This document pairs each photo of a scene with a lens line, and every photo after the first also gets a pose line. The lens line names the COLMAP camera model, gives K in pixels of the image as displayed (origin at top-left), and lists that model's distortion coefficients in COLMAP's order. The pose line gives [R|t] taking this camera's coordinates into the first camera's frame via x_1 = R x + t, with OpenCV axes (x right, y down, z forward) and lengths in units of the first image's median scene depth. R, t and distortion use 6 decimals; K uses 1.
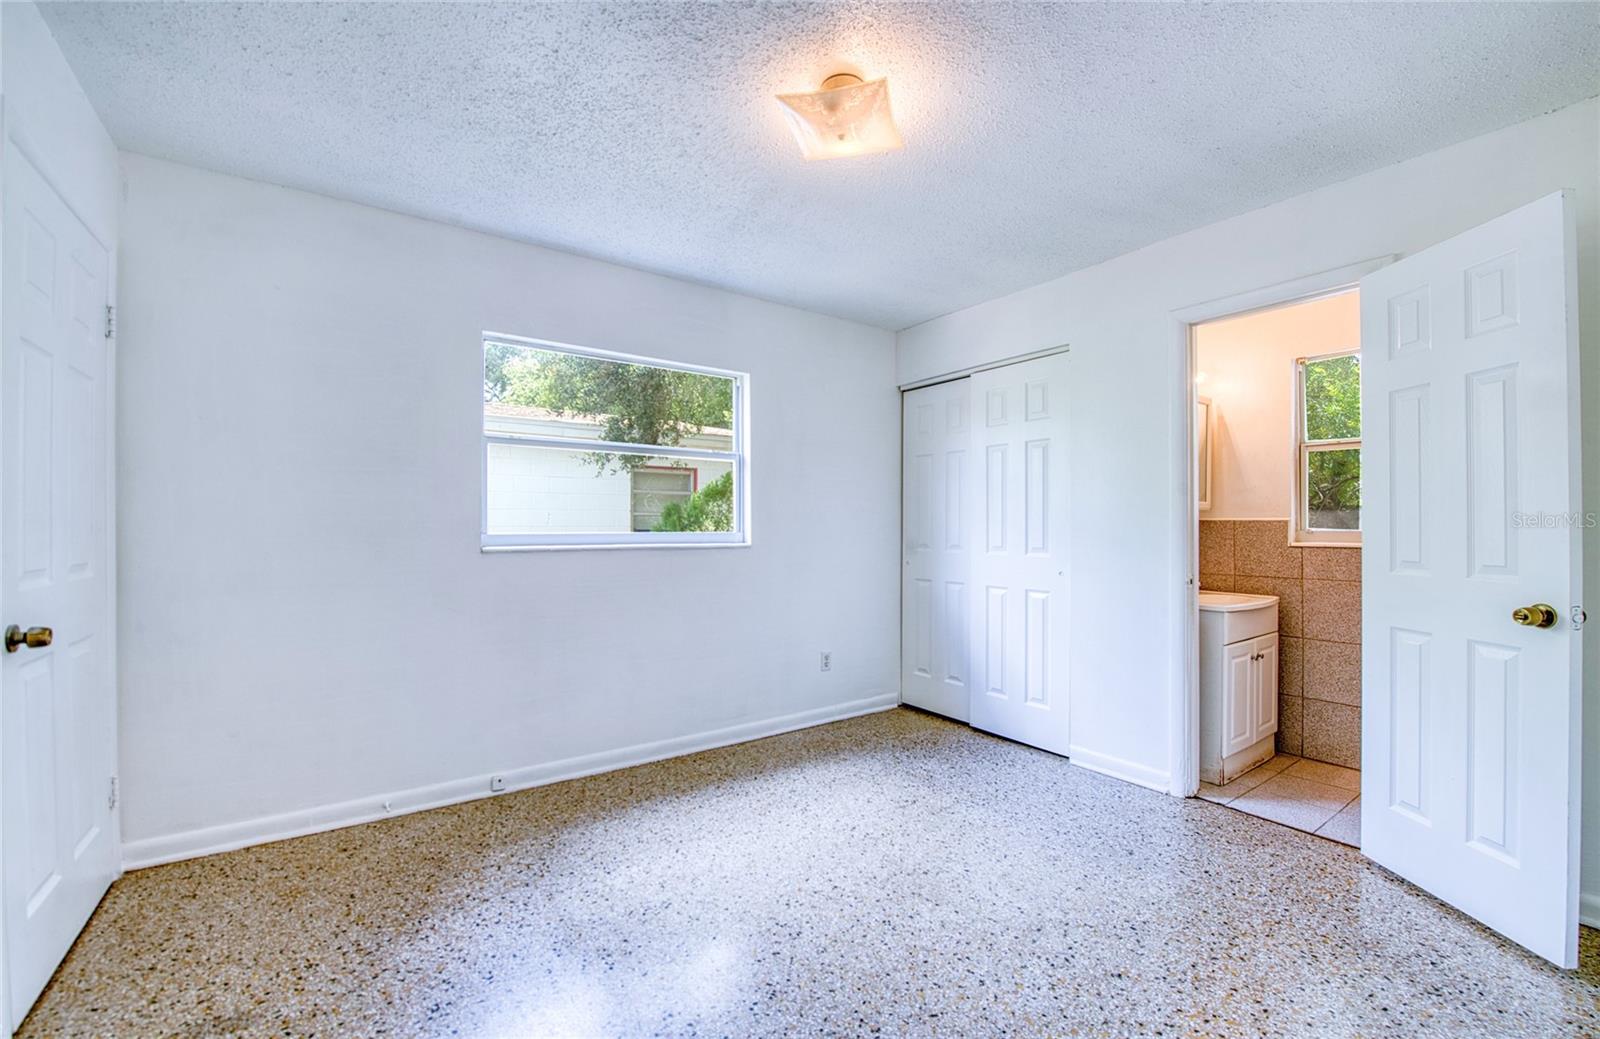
lens RADIAL K [[646.1, 0, 786.4], [0, 646.1, 525.6], [0, 0, 1]] dist [-0.012771, -0.002188]
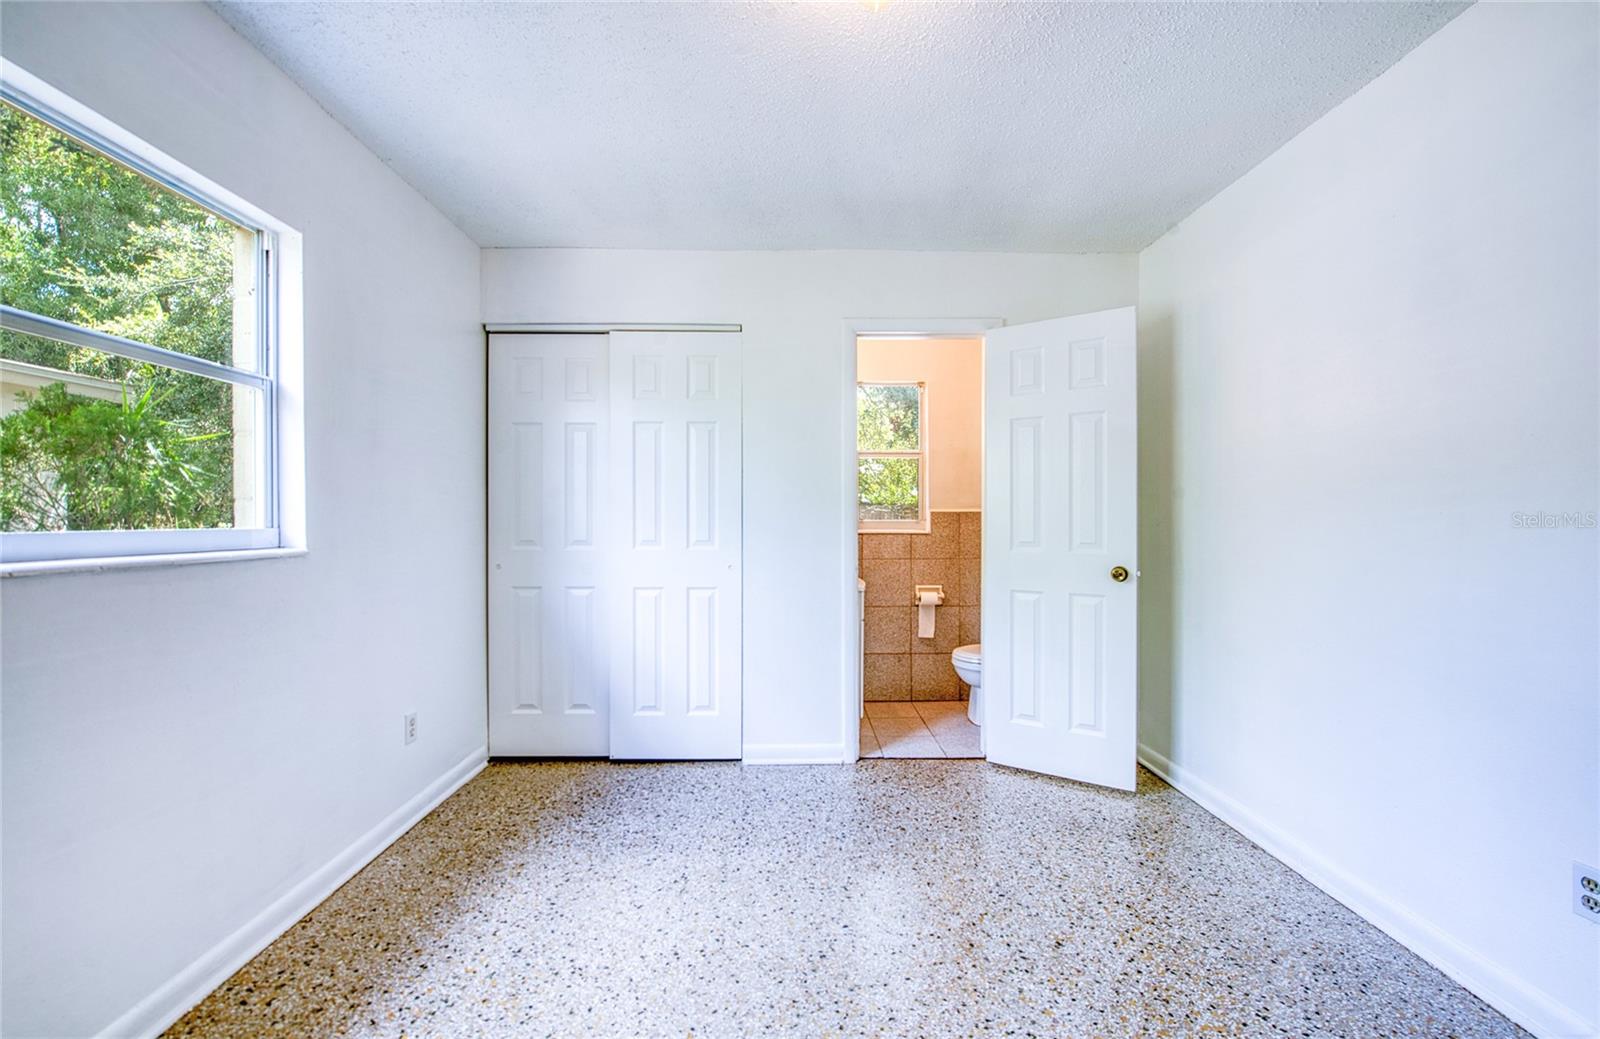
lens RADIAL K [[646.1, 0, 796.9], [0, 646.1, 525.8], [0, 0, 1]] dist [-0.012771, -0.002188]
pose [[0.558570, -0.011303, 0.829381, -0.319524], [-0.000582, 0.999902, 0.014019, 0.001349], [-0.829457, -0.008313, 0.558508, 0.421951]]
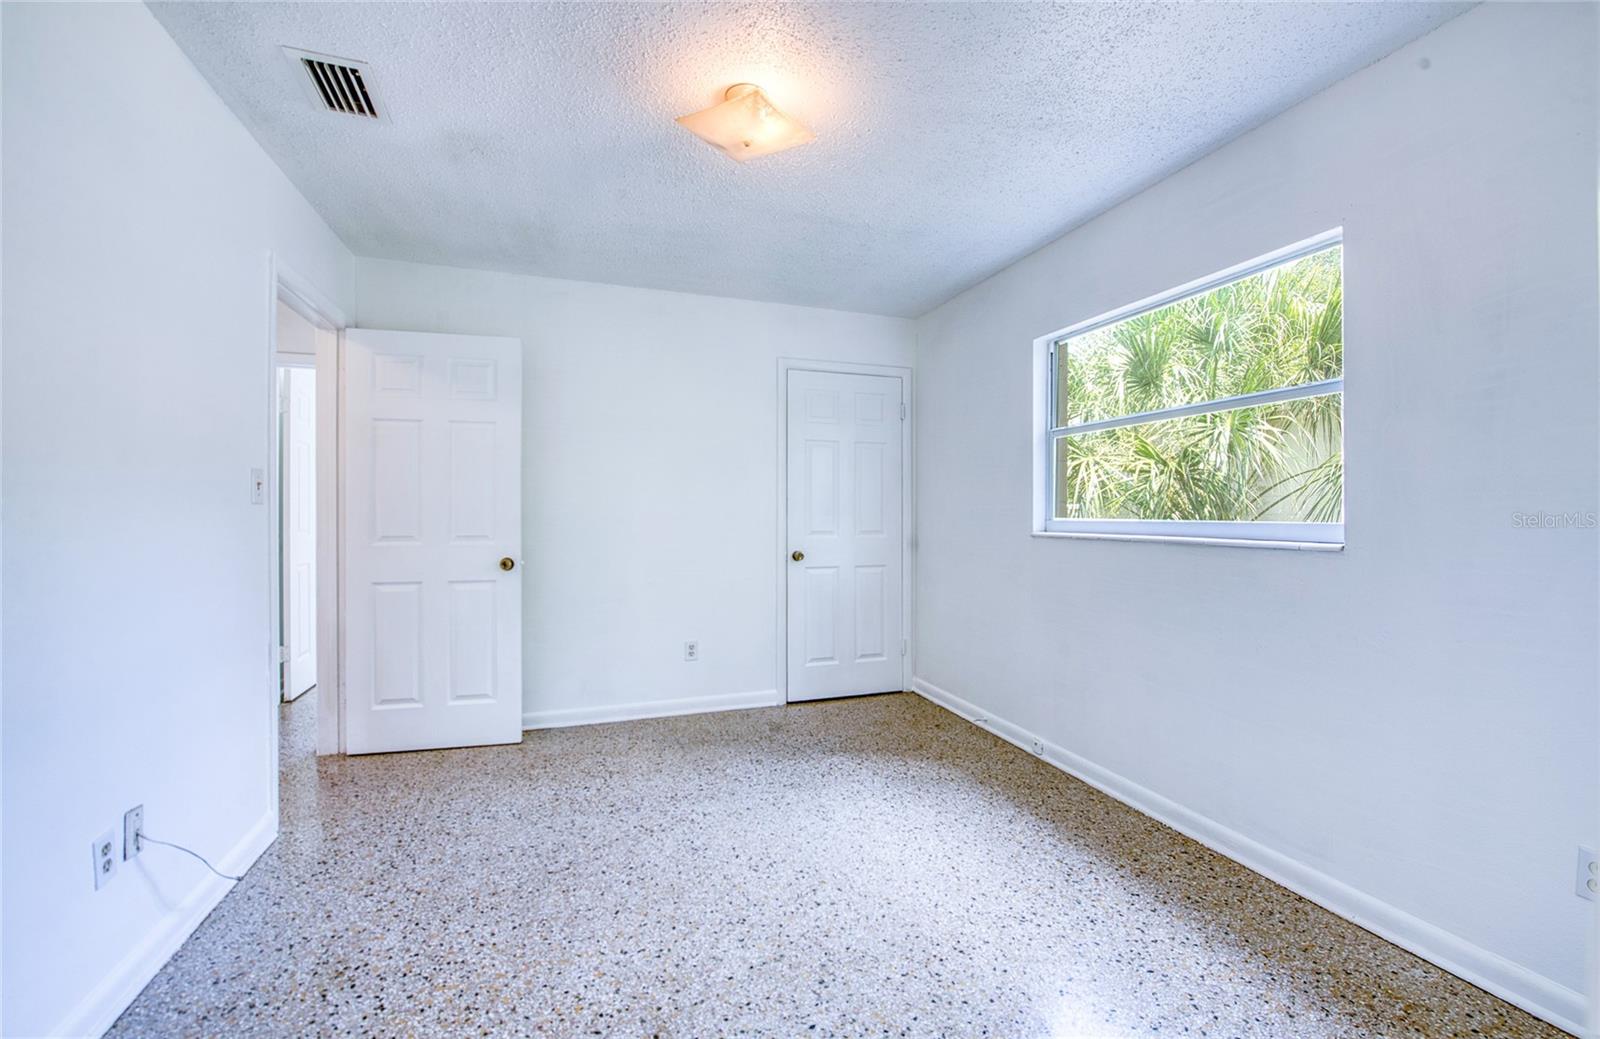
lens RADIAL K [[646.1, 0, 813.8], [0, 646.1, 514.3], [0, 0, 1]] dist [-0.012771, -0.002188]
pose [[-0.246601, 0.000635, -0.969117, 0.664414], [-0.001700, 0.999998, 0.001088, 0.002362], [0.969116, 0.001916, -0.246600, 0.836089]]
